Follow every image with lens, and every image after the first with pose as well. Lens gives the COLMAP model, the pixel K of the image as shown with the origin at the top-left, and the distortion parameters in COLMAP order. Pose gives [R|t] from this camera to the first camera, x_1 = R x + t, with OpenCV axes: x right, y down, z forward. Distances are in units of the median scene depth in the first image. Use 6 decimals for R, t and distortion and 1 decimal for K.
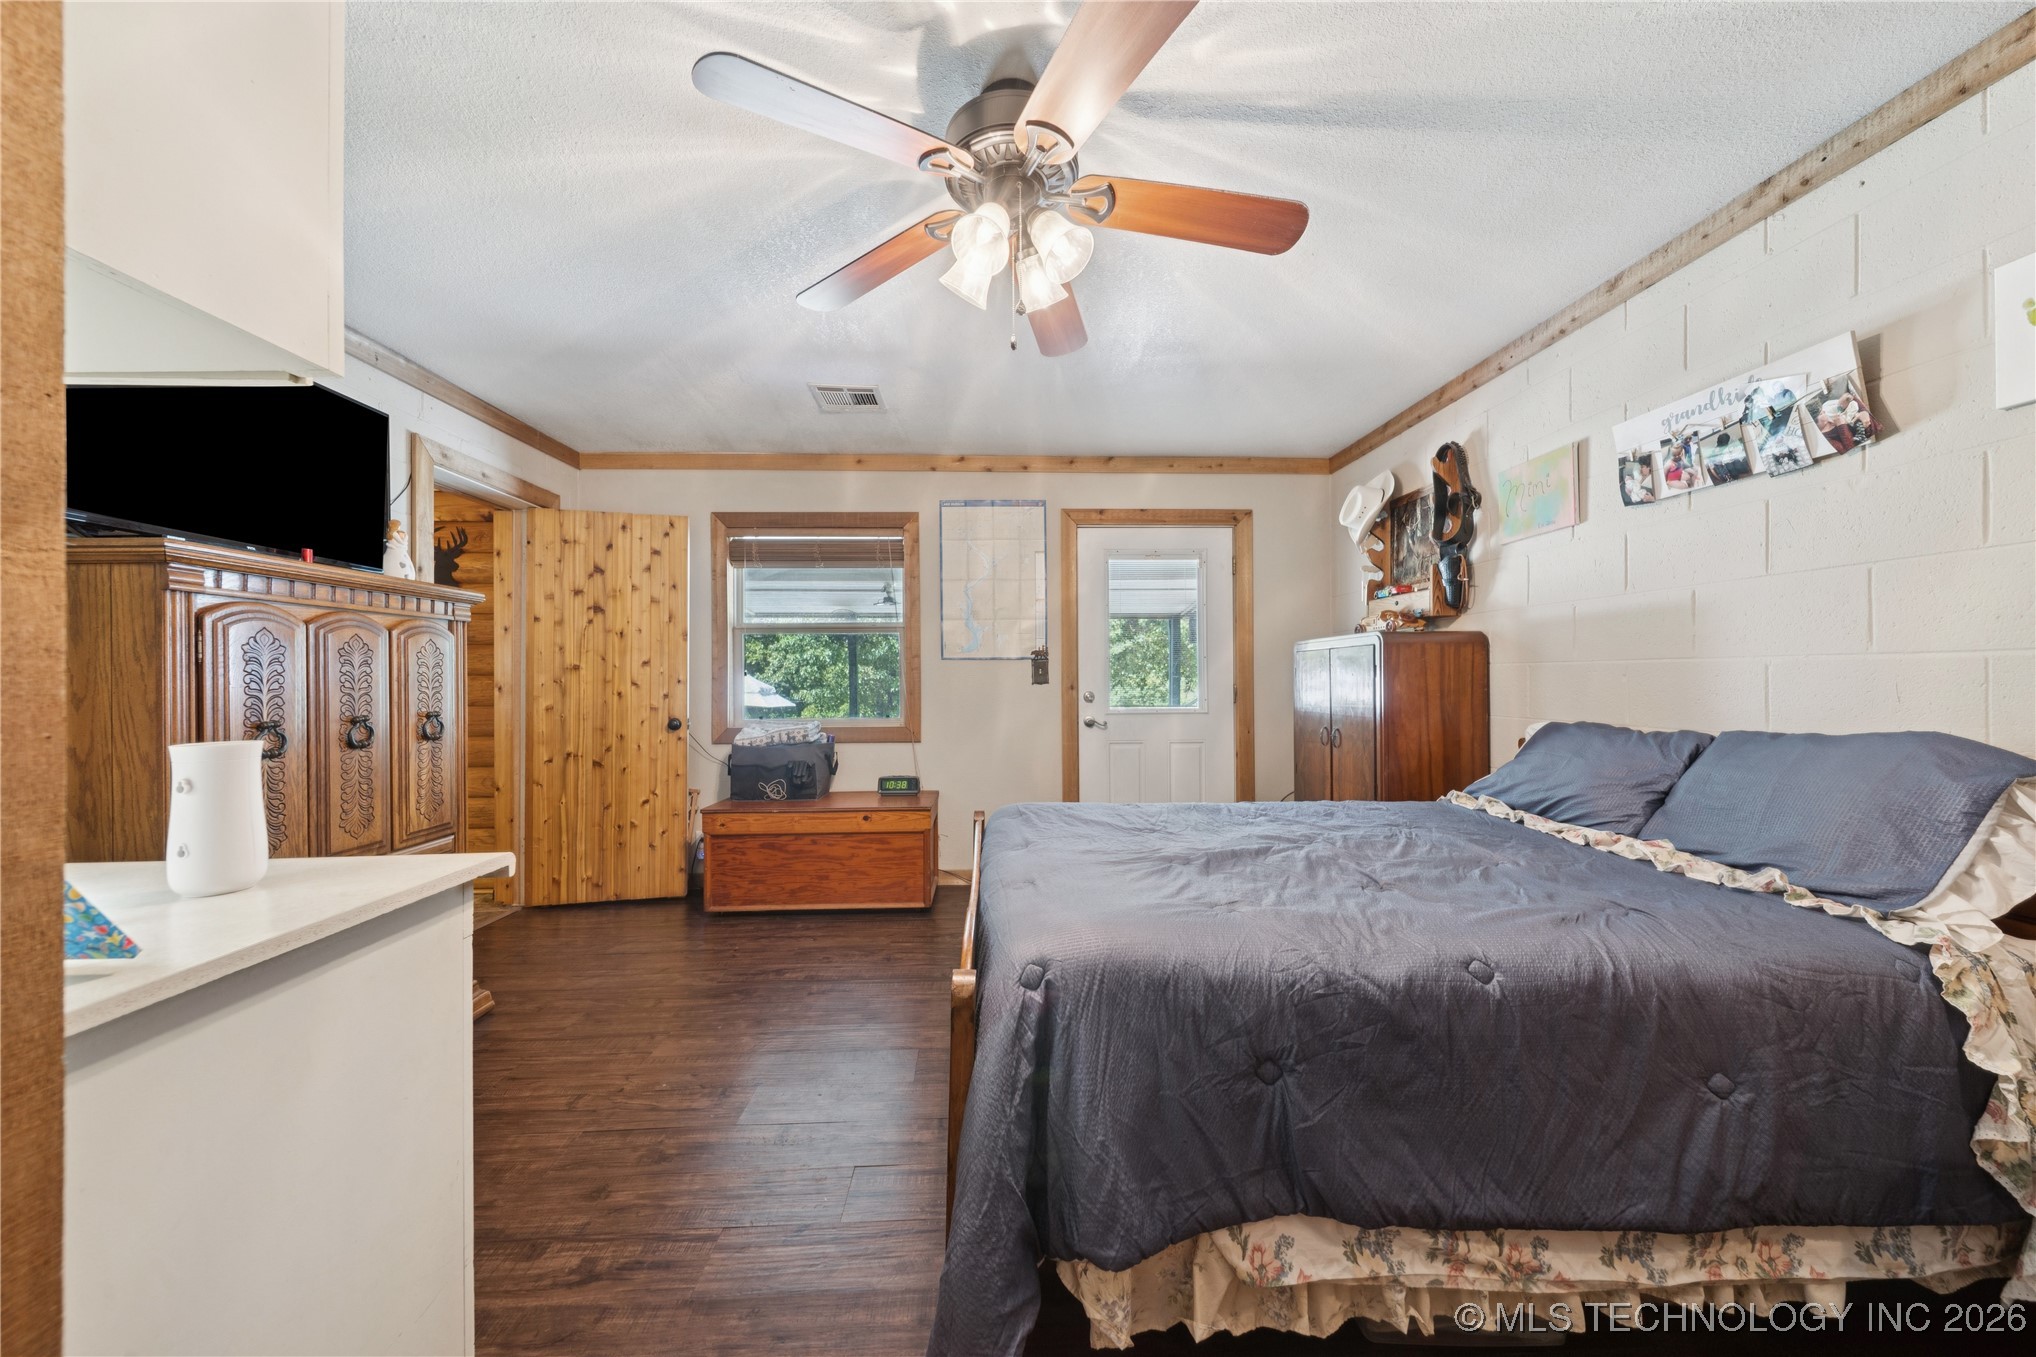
lens RADIAL K [[727.2, 0, 1027.6], [0, 727.2, 675.7], [0, 0, 1]] dist [0.007185, -0.001533]
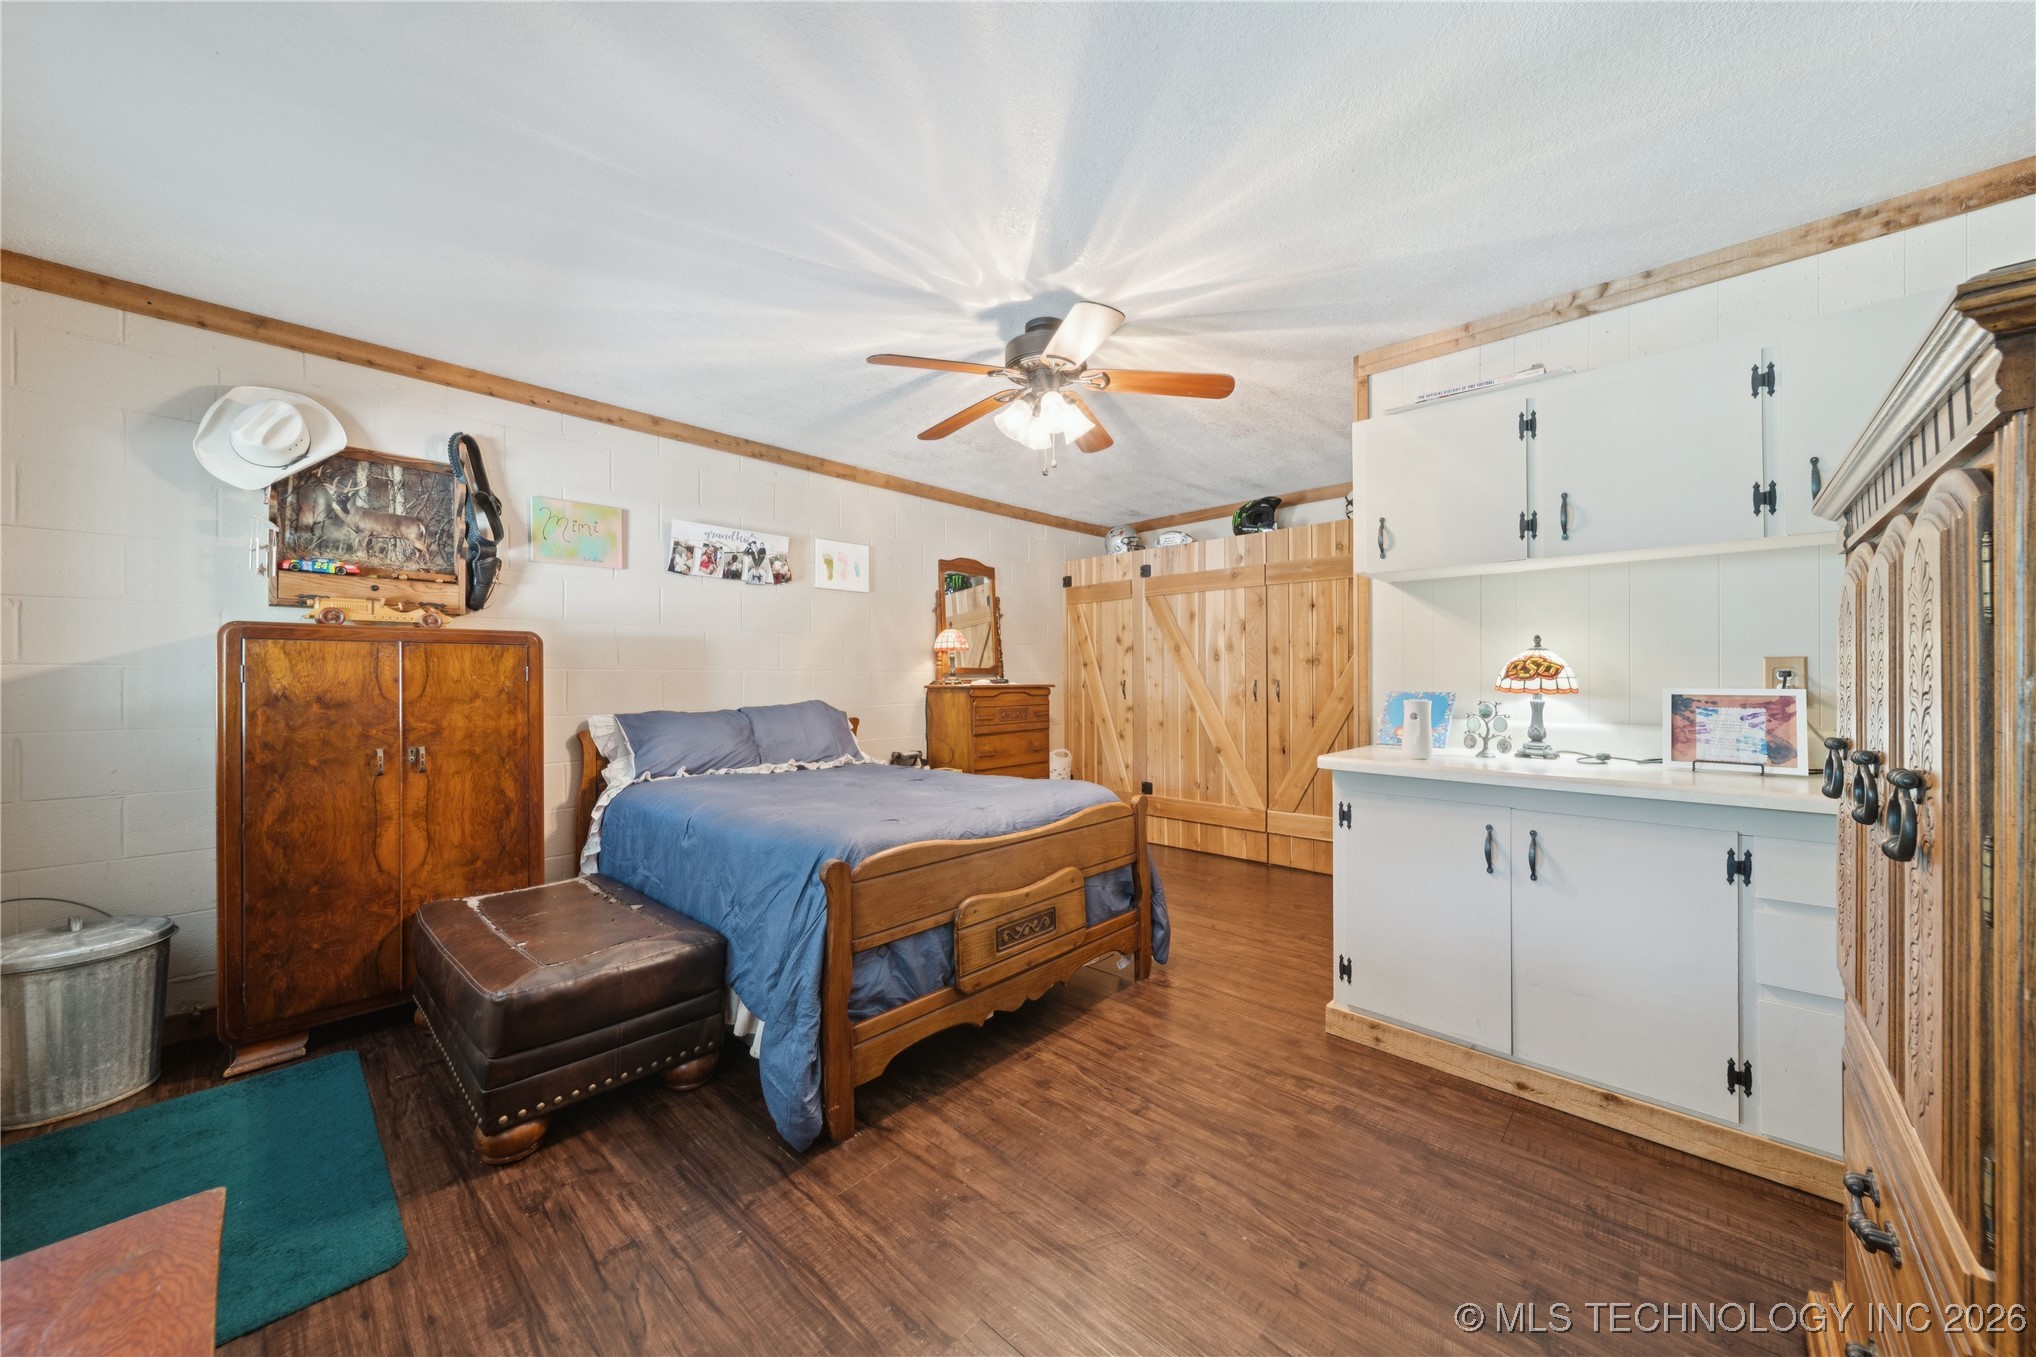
lens RADIAL K [[727.2, 0, 995.0], [0, 727.2, 683.4], [0, 0, 1]] dist [0.007185, -0.001533]
pose [[-0.677772, 0.002412, 0.735268, -0.911062], [0.003610, 0.999993, 0.000047, 0.012302], [-0.735263, 0.002686, -0.677777, 1.759326]]
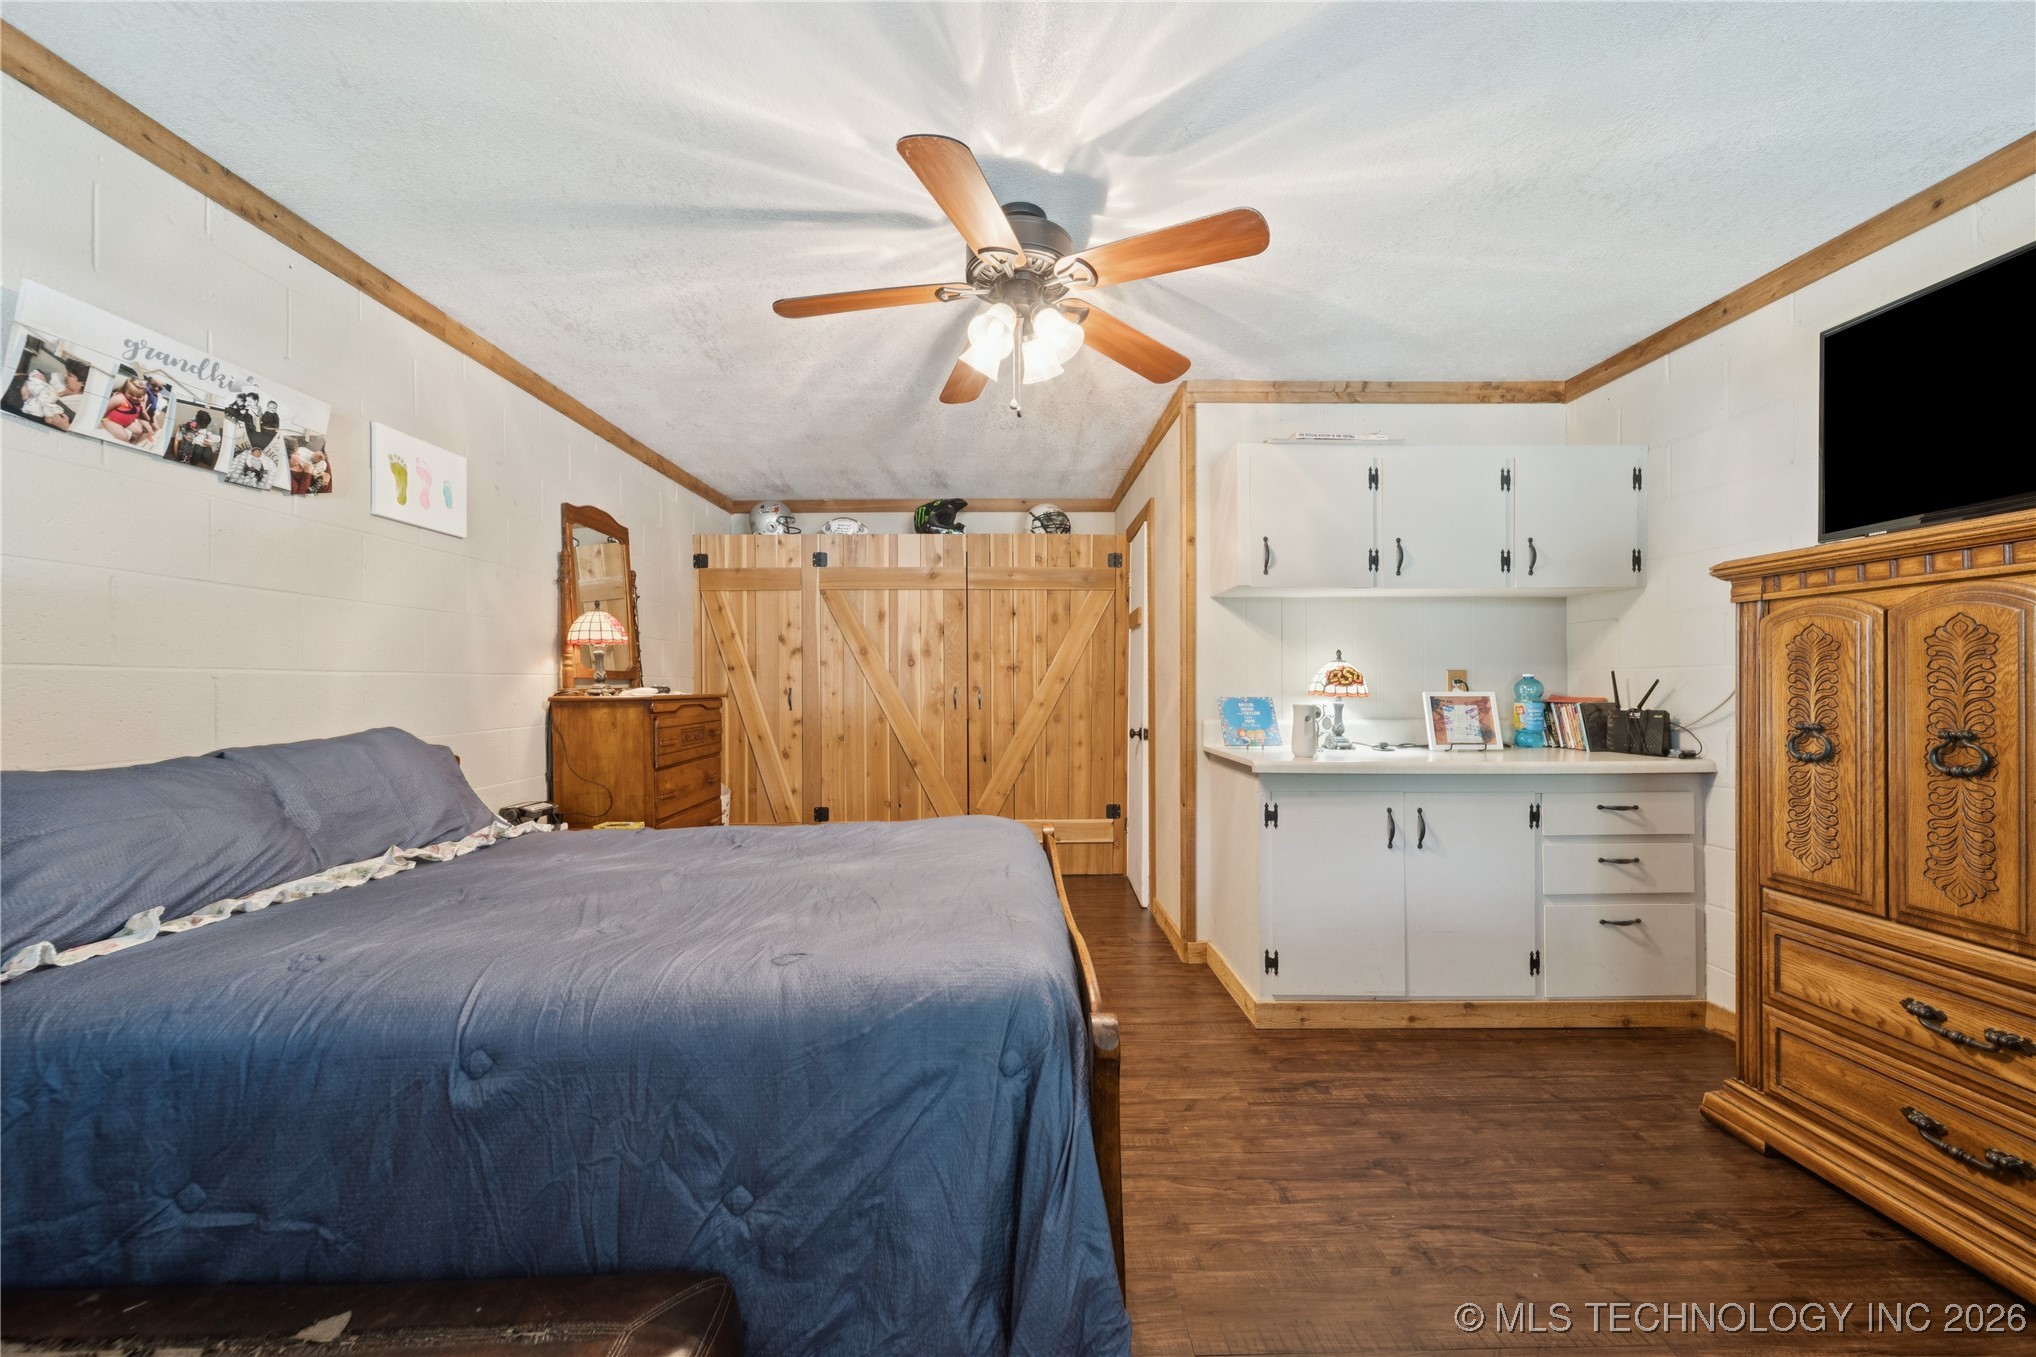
lens RADIAL K [[727.2, 0, 1019.5], [0, 727.2, 686.5], [0, 0, 1]] dist [0.007185, -0.001533]
pose [[-0.999299, 0.008695, 0.036421, -0.047951], [0.008689, 0.999962, -0.000326, 0.005896], [-0.036422, -0.000009, -0.999336, 1.794088]]
